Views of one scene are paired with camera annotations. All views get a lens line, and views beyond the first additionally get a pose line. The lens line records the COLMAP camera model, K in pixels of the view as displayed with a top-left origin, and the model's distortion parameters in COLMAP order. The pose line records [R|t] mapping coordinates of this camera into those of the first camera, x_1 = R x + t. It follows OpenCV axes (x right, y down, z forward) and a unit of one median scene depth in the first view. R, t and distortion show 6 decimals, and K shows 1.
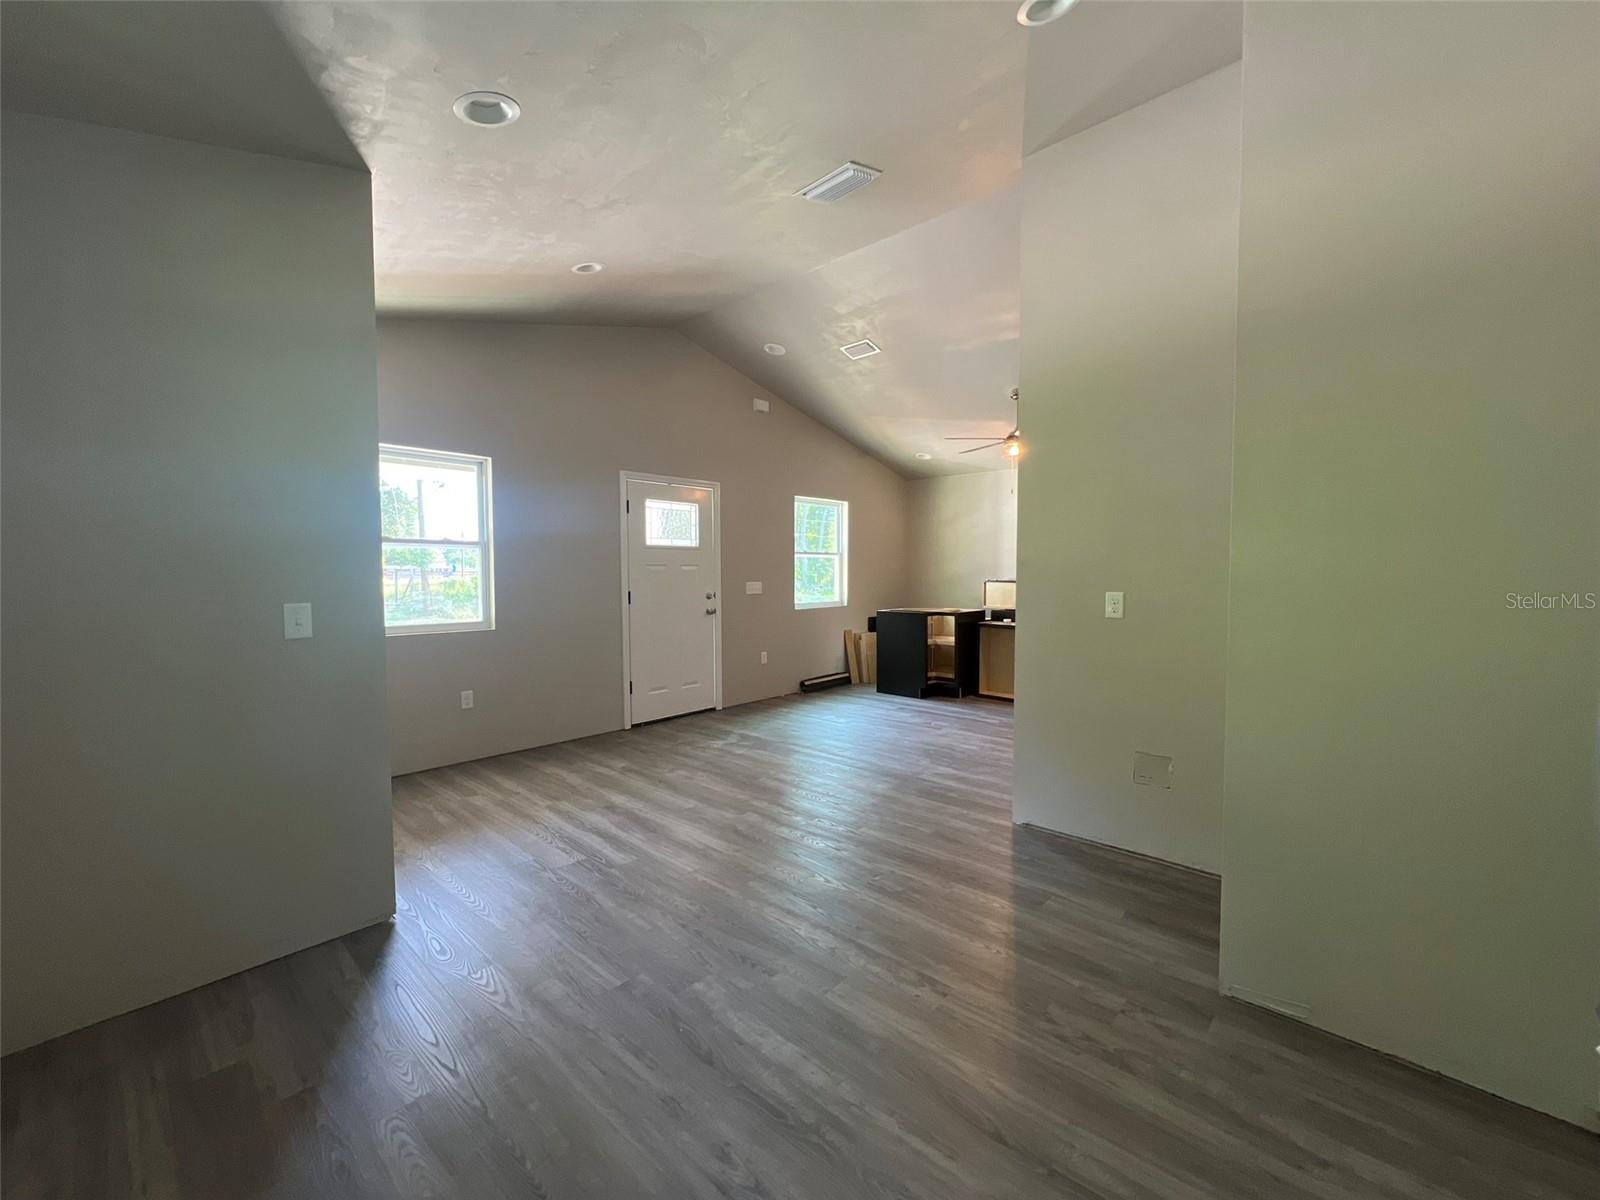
lens RADIAL K [[638.1, 0, 800.0], [0, 638.1, 600.0], [0, 0, 1]] dist [-0.002257, 0.000532]
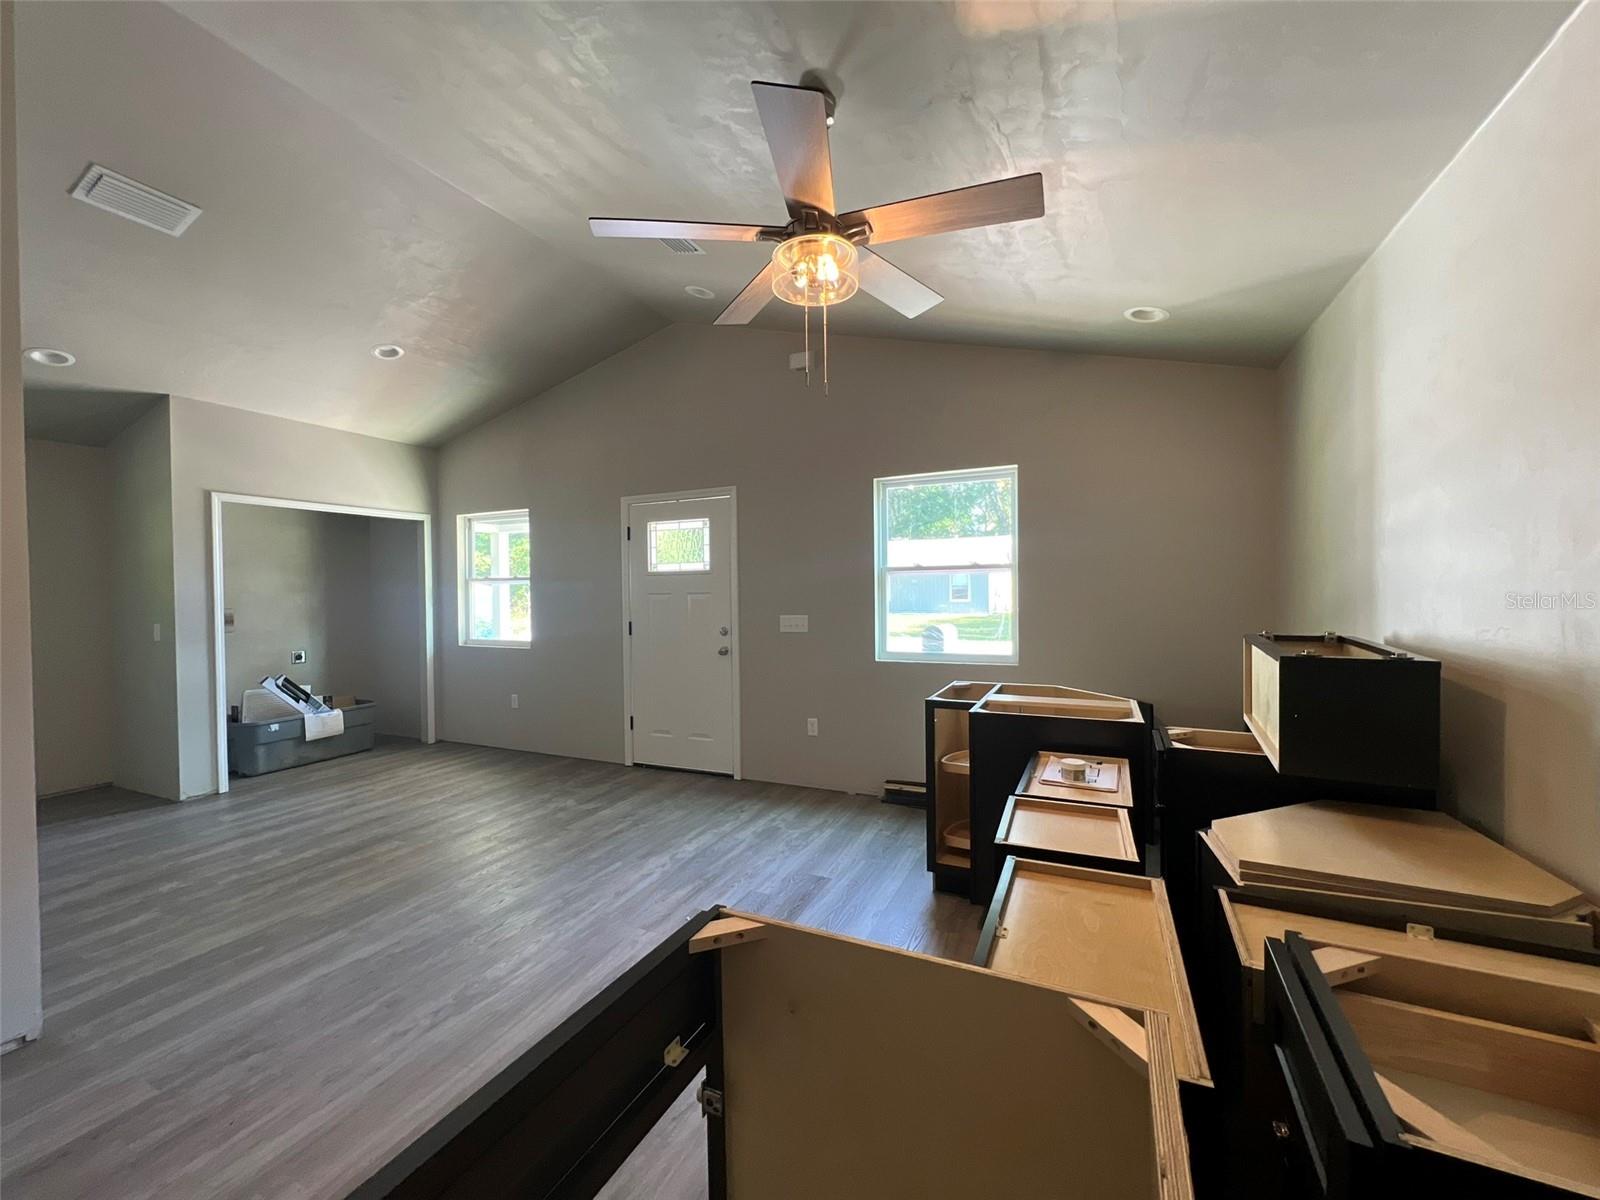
lens RADIAL K [[638.1, 0, 800.0], [0, 638.1, 600.0], [0, 0, 1]] dist [-0.002257, 0.000532]
pose [[0.302849, 0.011907, -0.952964, 0.810714], [-0.031380, 0.999504, 0.002516, -0.063641], [0.952522, 0.029142, 0.303072, 1.073669]]
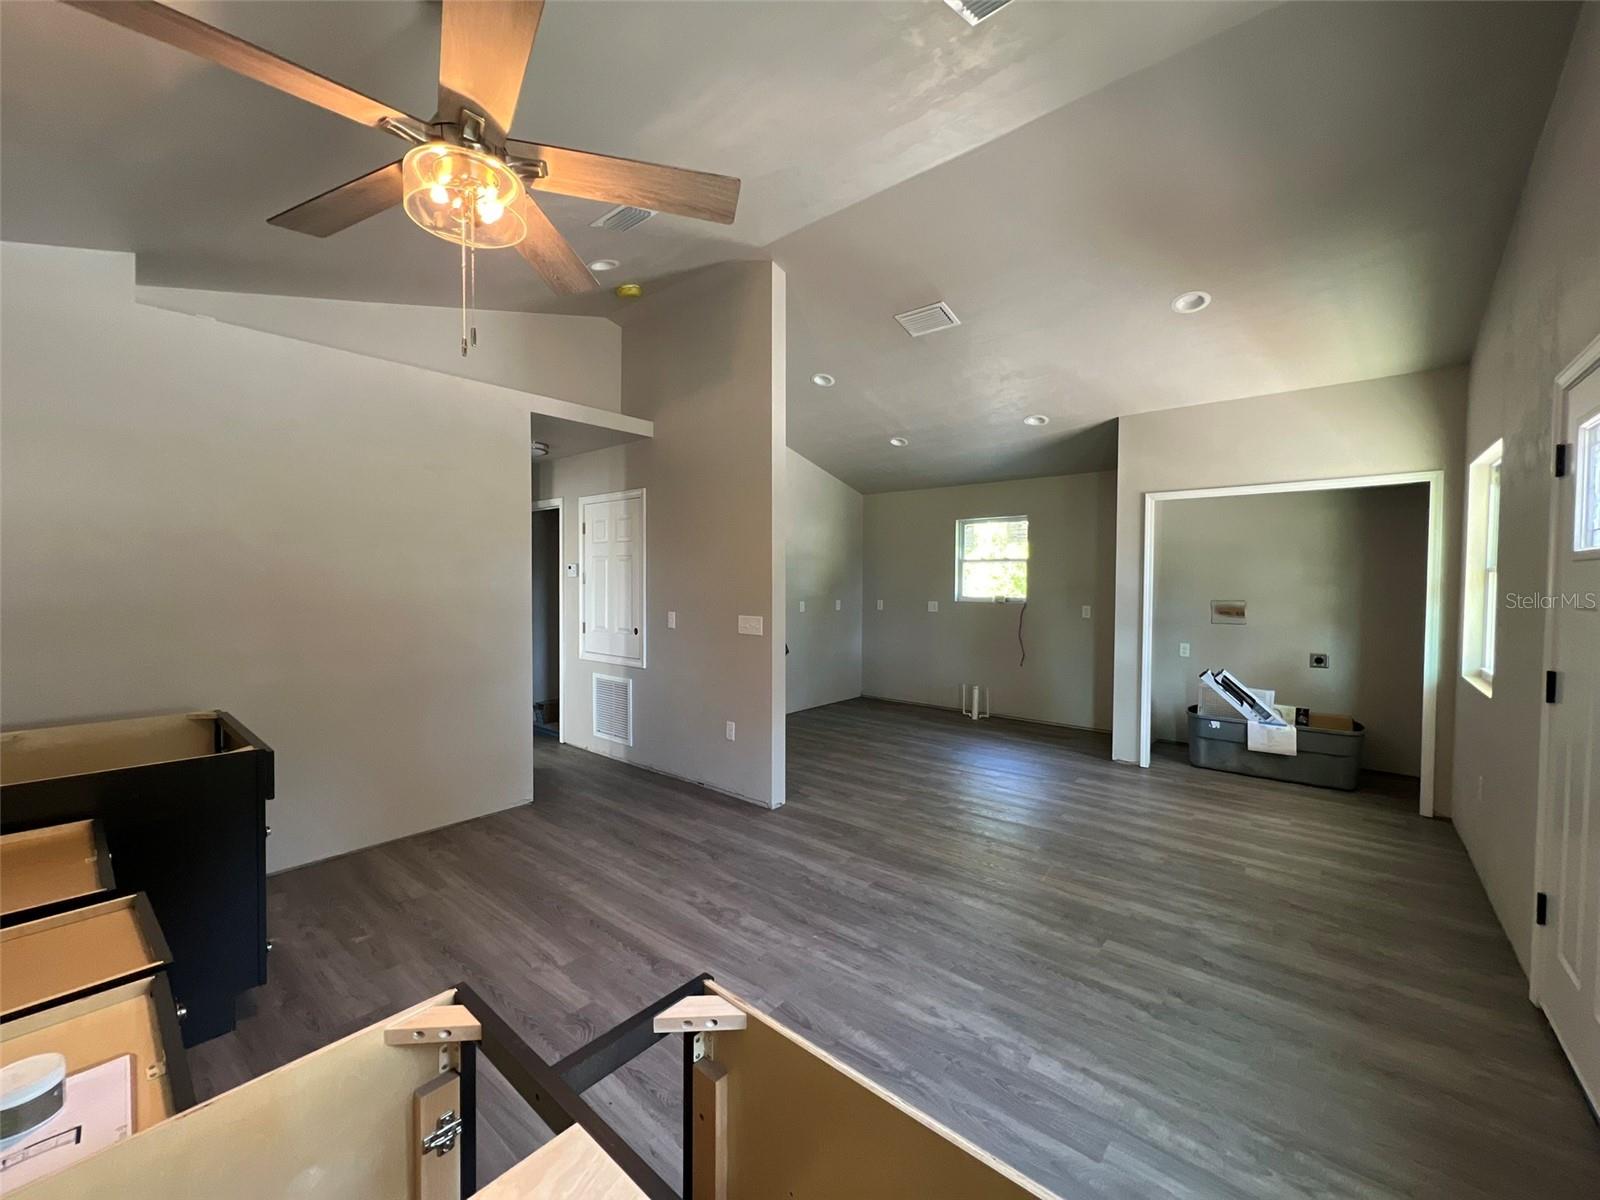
lens RADIAL K [[638.1, 0, 800.0], [0, 638.1, 600.0], [0, 0, 1]] dist [-0.002257, 0.000532]
pose [[-0.999195, -0.003731, -0.039940, 0.251433], [-0.006833, 0.996945, 0.077811, -0.098602], [0.039527, 0.078021, -0.996168, 1.554654]]
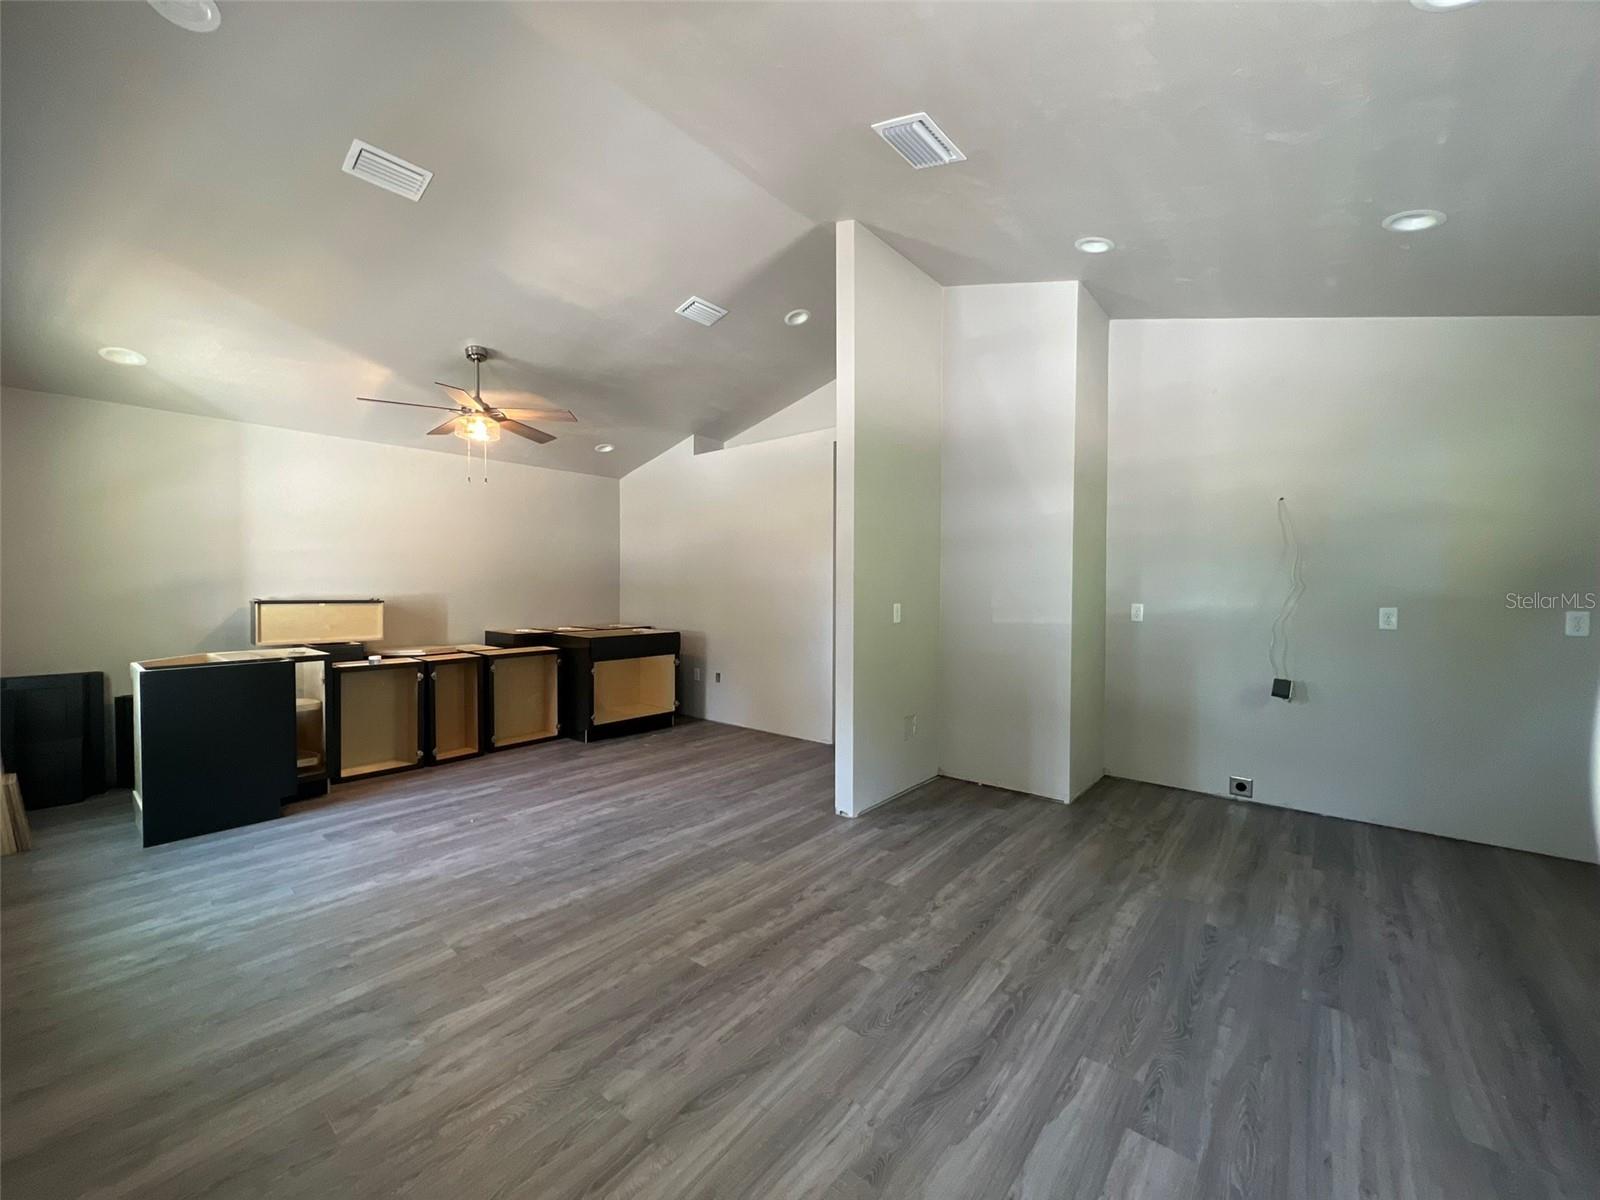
lens RADIAL K [[638.1, 0, 800.0], [0, 638.1, 600.0], [0, 0, 1]] dist [-0.002257, 0.000532]
pose [[-0.044166, -0.020961, 0.998804, -0.523808], [0.042164, 0.998850, 0.022826, -0.036554], [-0.998134, 0.043122, -0.043231, 0.793415]]
